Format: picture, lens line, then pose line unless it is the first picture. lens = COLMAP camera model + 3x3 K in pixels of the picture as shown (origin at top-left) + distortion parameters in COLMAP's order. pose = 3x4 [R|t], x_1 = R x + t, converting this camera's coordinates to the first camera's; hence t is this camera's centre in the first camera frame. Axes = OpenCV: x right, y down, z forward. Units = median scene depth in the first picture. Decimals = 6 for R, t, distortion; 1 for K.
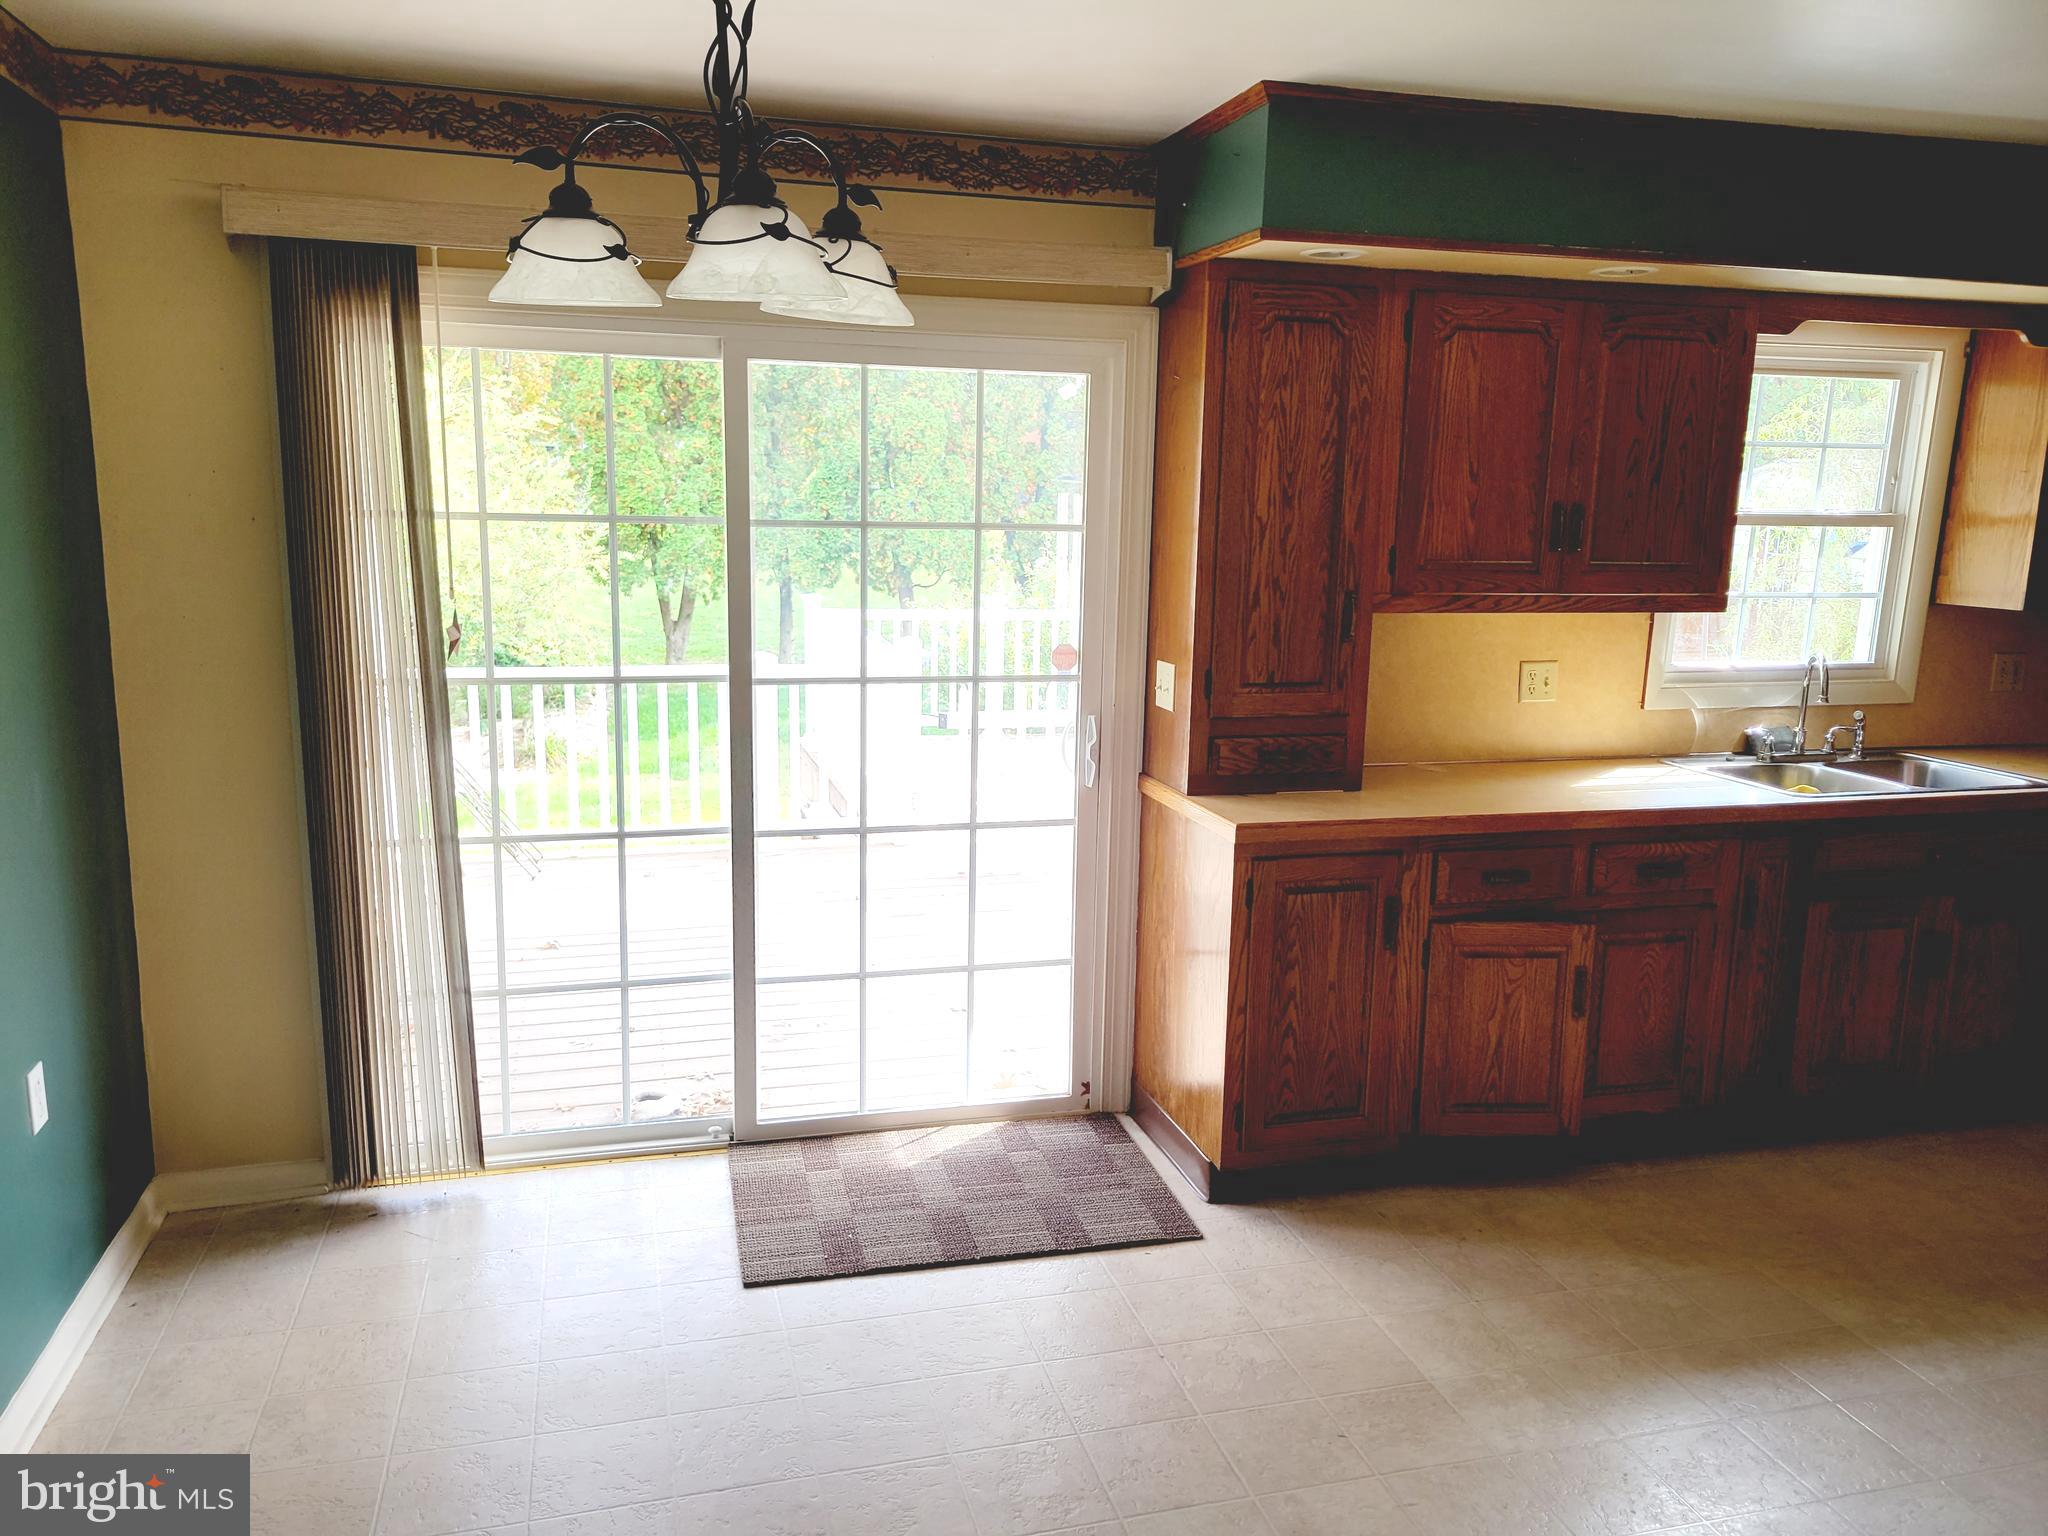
lens RADIAL K [[1525.9, 0, 1004.3], [0, 1525.9, 774.0], [0, 0, 1]] dist [0.045180, -0.025789]
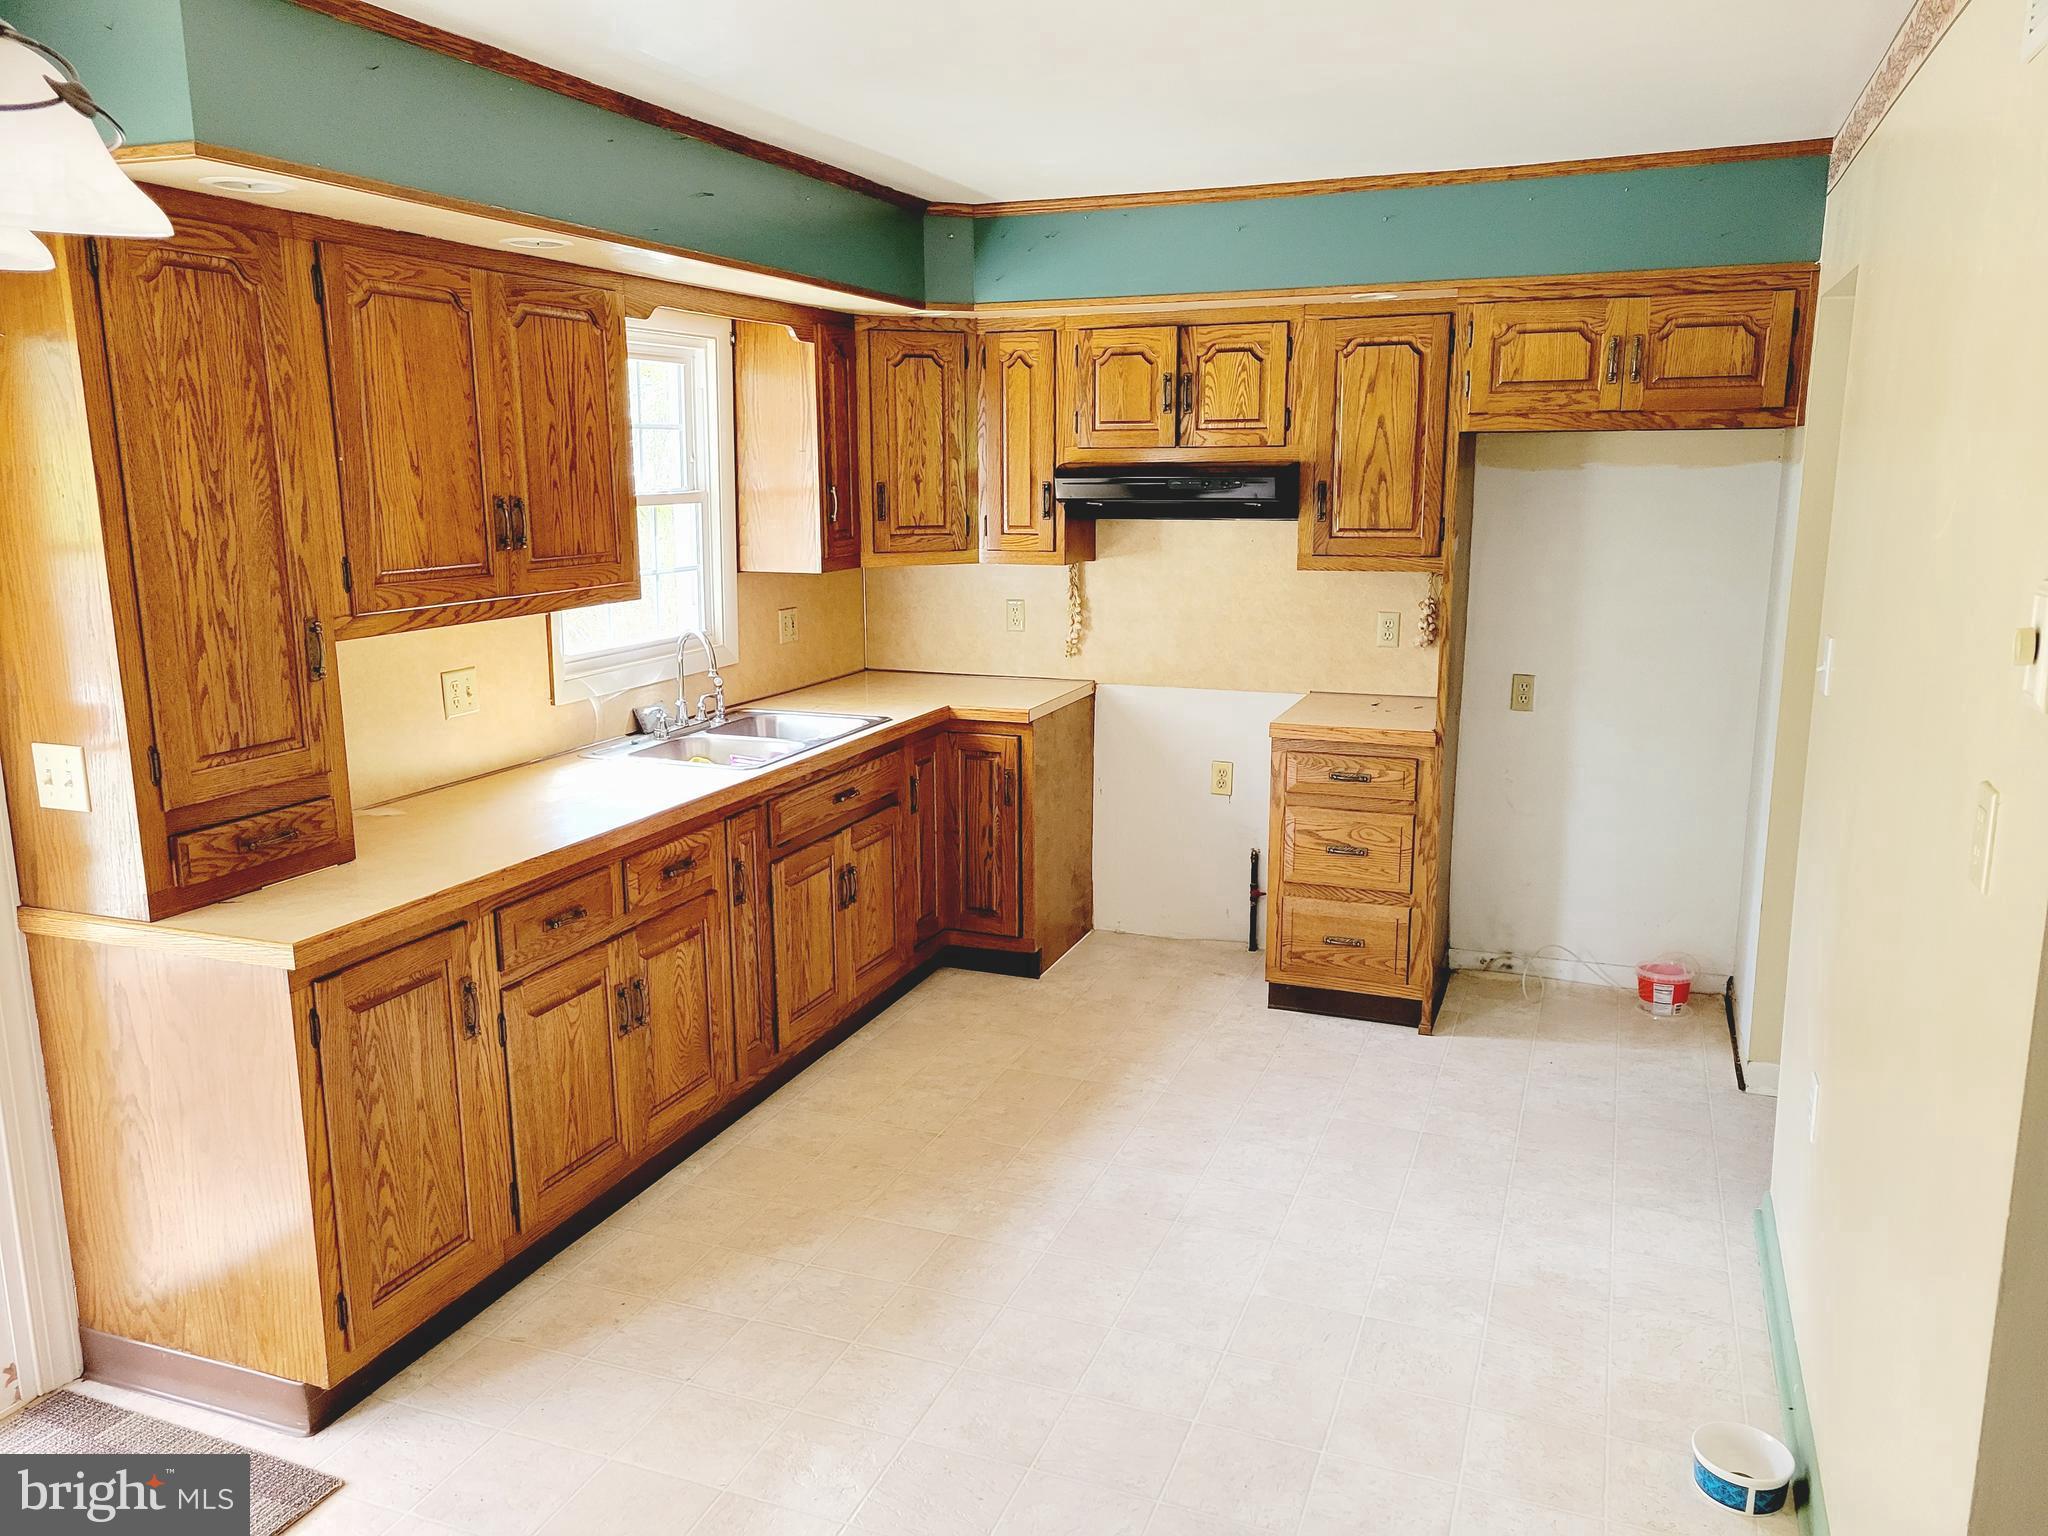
lens RADIAL K [[1525.9, 0, 1023.4], [0, 1525.9, 772.6], [0, 0, 1]] dist [0.045180, -0.025789]
pose [[0.595518, -0.184229, 0.781932, -0.190906], [0.162246, 0.980873, 0.107535, -0.066585], [-0.786787, 0.062826, 0.614018, 0.224494]]
